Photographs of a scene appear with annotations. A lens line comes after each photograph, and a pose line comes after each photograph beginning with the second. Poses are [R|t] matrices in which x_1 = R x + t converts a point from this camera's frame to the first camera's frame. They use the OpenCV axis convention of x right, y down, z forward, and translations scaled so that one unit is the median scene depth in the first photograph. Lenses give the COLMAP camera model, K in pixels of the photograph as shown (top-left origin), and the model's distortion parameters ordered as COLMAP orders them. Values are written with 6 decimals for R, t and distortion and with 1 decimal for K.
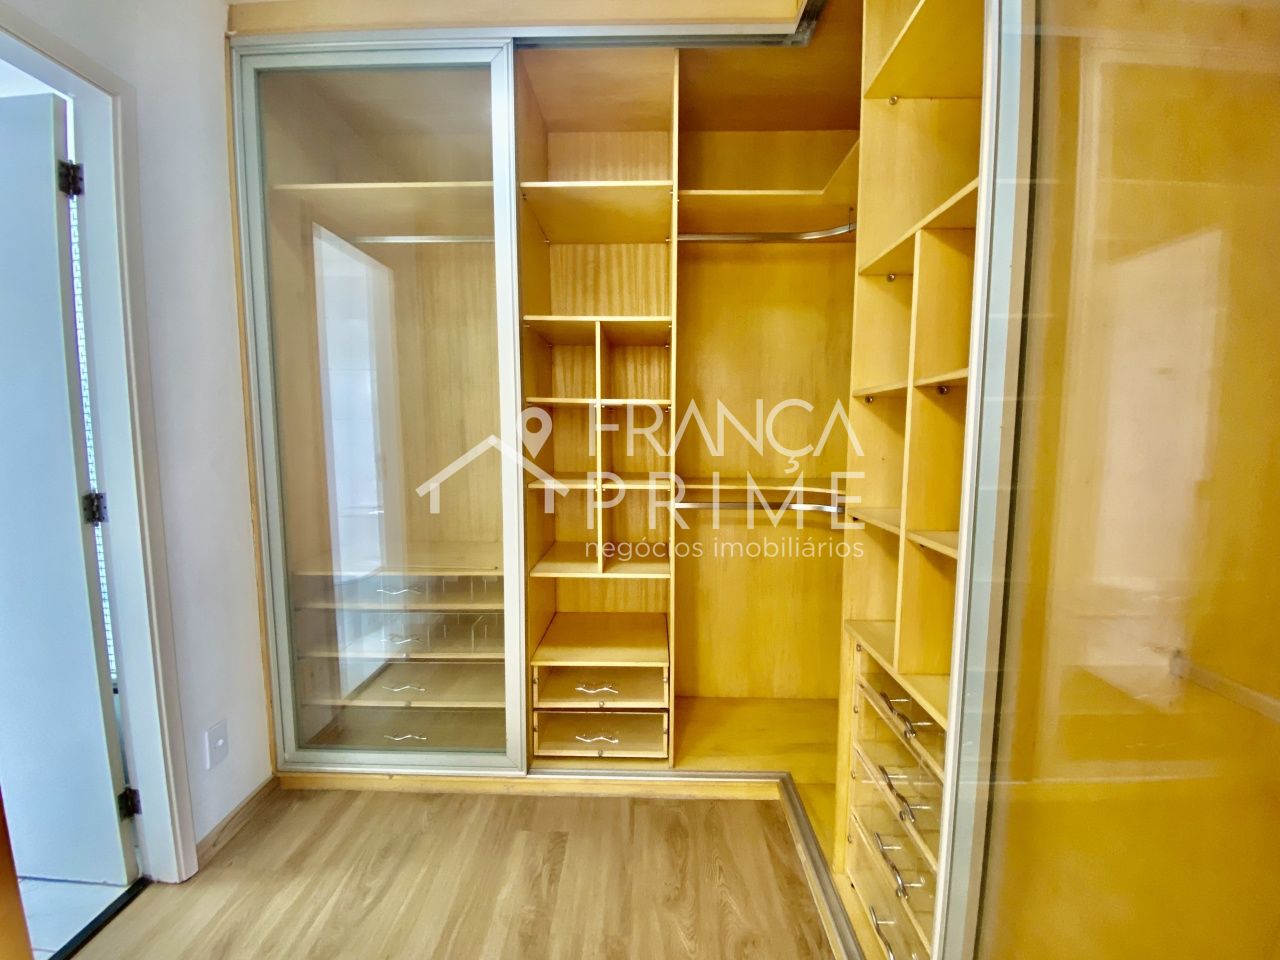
lens RADIAL K [[518.4, 0, 637.2], [0, 518.4, 486.7], [0, 0, 1]] dist [-0.014946, -0.003861]
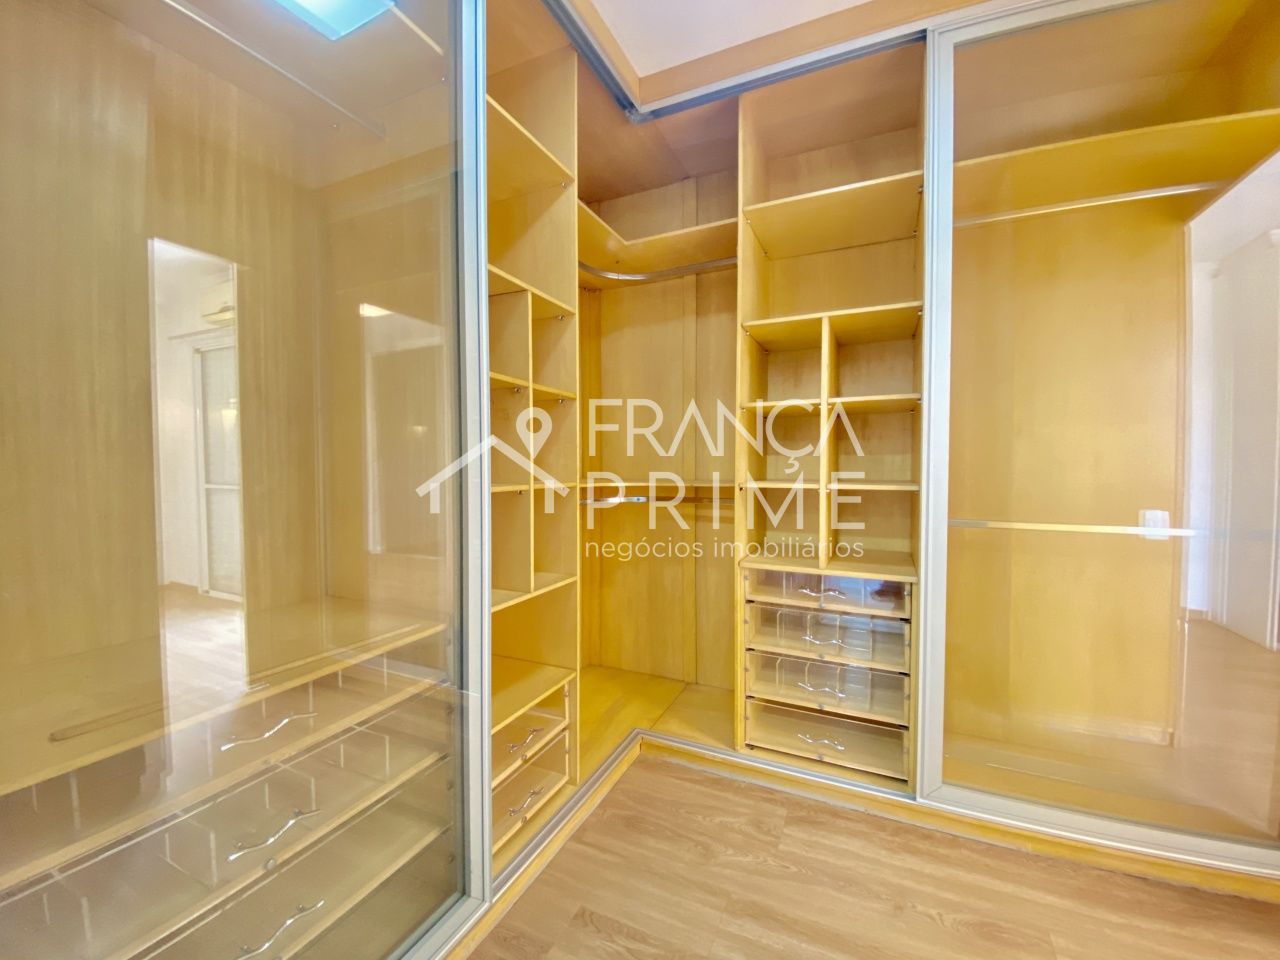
lens RADIAL K [[518.4, 0, 638.8], [0, 518.4, 476.1], [0, 0, 1]] dist [-0.014946, -0.003861]
pose [[0.400145, -0.043105, 0.915438, -0.895530], [0.072259, 0.997267, 0.015373, -0.035402], [-0.913599, 0.059998, 0.402166, 0.580515]]
